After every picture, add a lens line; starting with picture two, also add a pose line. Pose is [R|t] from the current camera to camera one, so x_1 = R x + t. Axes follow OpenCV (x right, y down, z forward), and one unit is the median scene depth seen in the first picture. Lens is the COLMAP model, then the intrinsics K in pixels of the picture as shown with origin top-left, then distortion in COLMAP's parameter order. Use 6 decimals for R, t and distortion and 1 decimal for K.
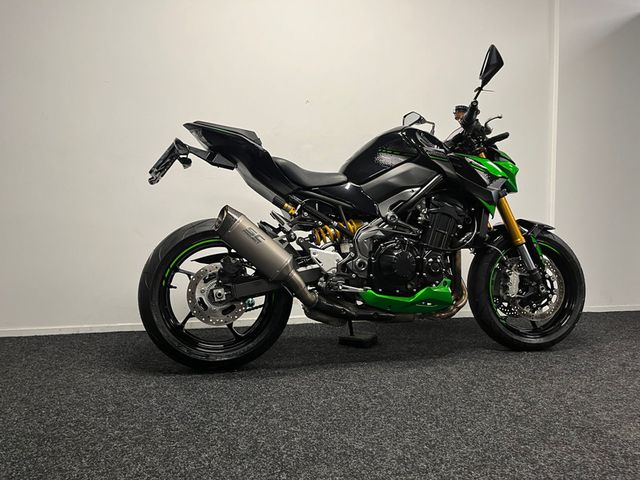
lens RADIAL K [[484.8, 0, 320.0], [0, 484.8, 240.0], [0, 0, 1]] dist [0.087503, -0.116983]
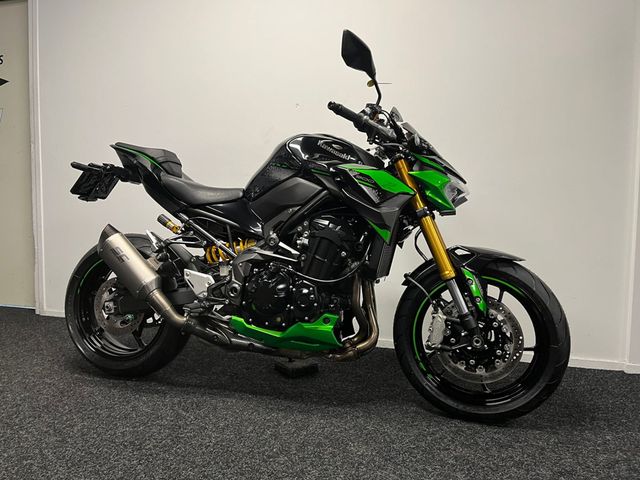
lens RADIAL K [[484.8, 0, 320.0], [0, 484.8, 240.0], [0, 0, 1]] dist [0.087503, -0.116983]
pose [[0.876050, 0.042812, -0.480316, 0.655713], [-0.029435, 0.998941, 0.035351, -0.080395], [0.481321, -0.016831, 0.876383, 0.266457]]
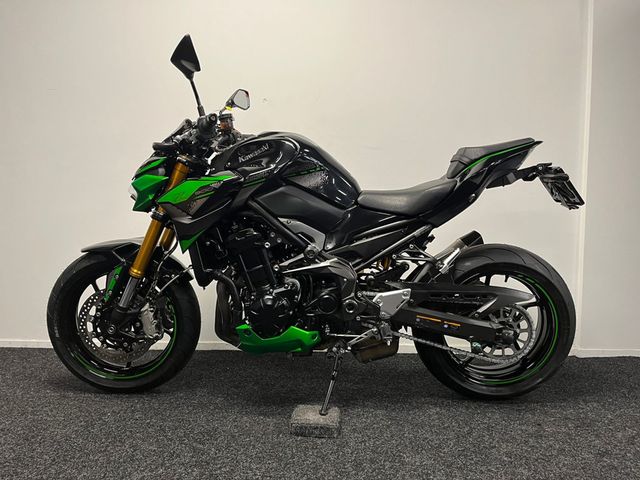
lens RADIAL K [[484.8, 0, 320.0], [0, 484.8, 240.0], [0, 0, 1]] dist [0.087503, -0.116983]
pose [[0.973075, 0.019629, -0.229650, 0.385547], [-0.015693, 0.999697, 0.018953, -0.067877], [0.229952, -0.014839, 0.973089, 0.222039]]
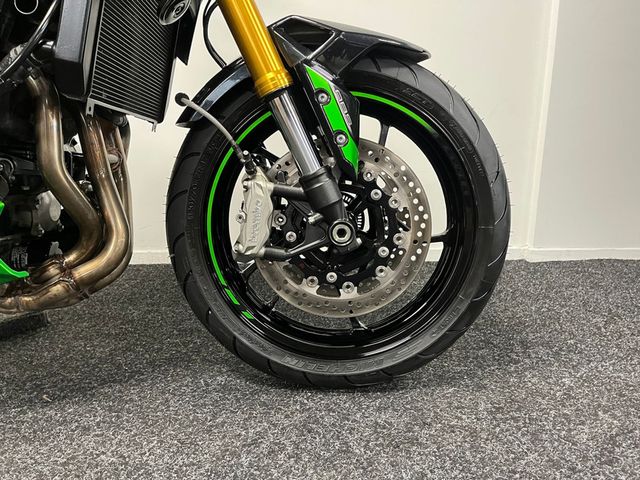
lens RADIAL K [[484.8, 0, 320.0], [0, 484.8, 240.0], [0, 0, 1]] dist [0.087503, -0.116983]
pose [[0.981497, 0.042914, -0.186604, 0.552814], [-0.002540, 0.977393, 0.211417, 0.037968], [0.191458, -0.207031, 0.959417, 0.750327]]
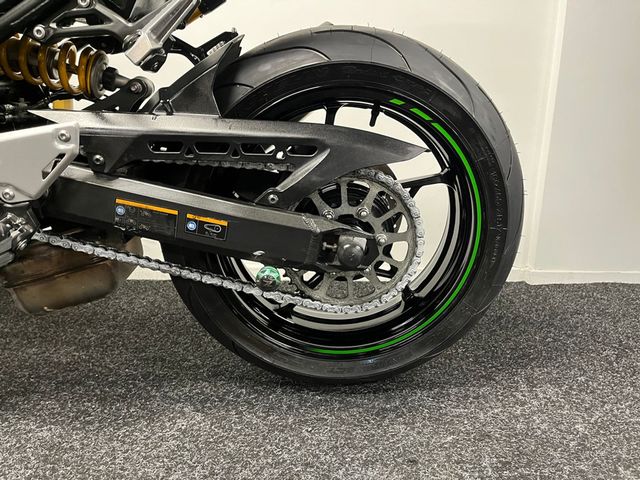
lens RADIAL K [[484.8, 0, 320.0], [0, 484.8, 240.0], [0, 0, 1]] dist [0.087503, -0.116983]
pose [[0.983848, 0.057720, -0.169443, 0.549048], [-0.025189, 0.981809, 0.188192, 0.042552], [0.177223, -0.180884, 0.967405, 0.809114]]
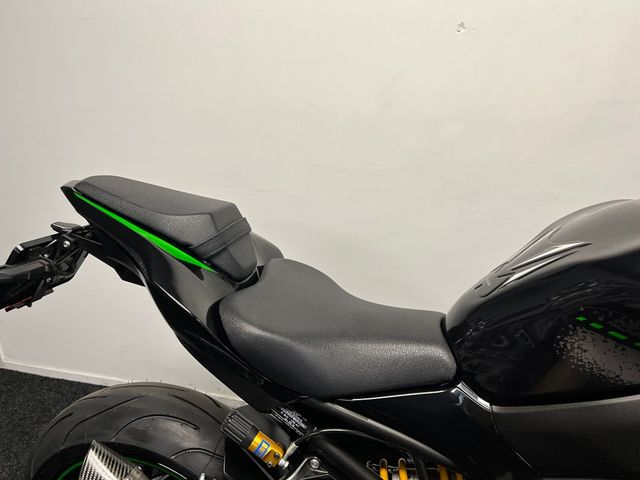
lens RADIAL K [[484.8, 0, 320.0], [0, 484.8, 240.0], [0, 0, 1]] dist [0.087503, -0.116983]
pose [[0.889852, 0.152046, -0.430168, 0.107266], [-0.013013, 0.950912, 0.309188, -0.324378], [0.456063, -0.269534, 0.848150, 0.724111]]
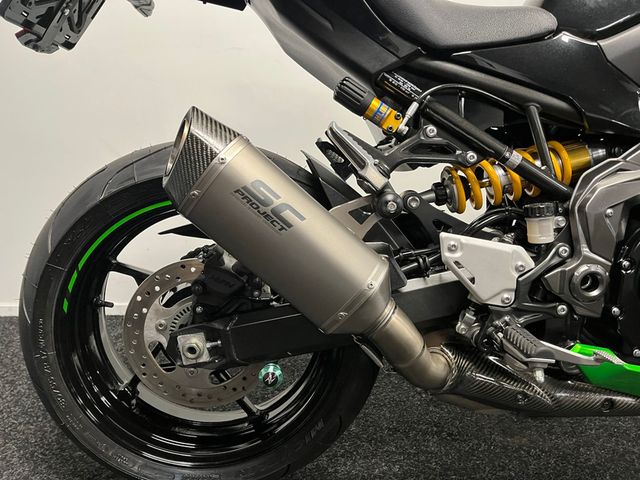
lens RADIAL K [[484.8, 0, 320.0], [0, 484.8, 240.0], [0, 0, 1]] dist [0.087503, -0.116983]
pose [[0.981167, 0.048462, -0.186981, -0.037865], [-0.006802, 0.976083, 0.217290, -0.051524], [0.193040, -0.211926, 0.958031, 0.621919]]
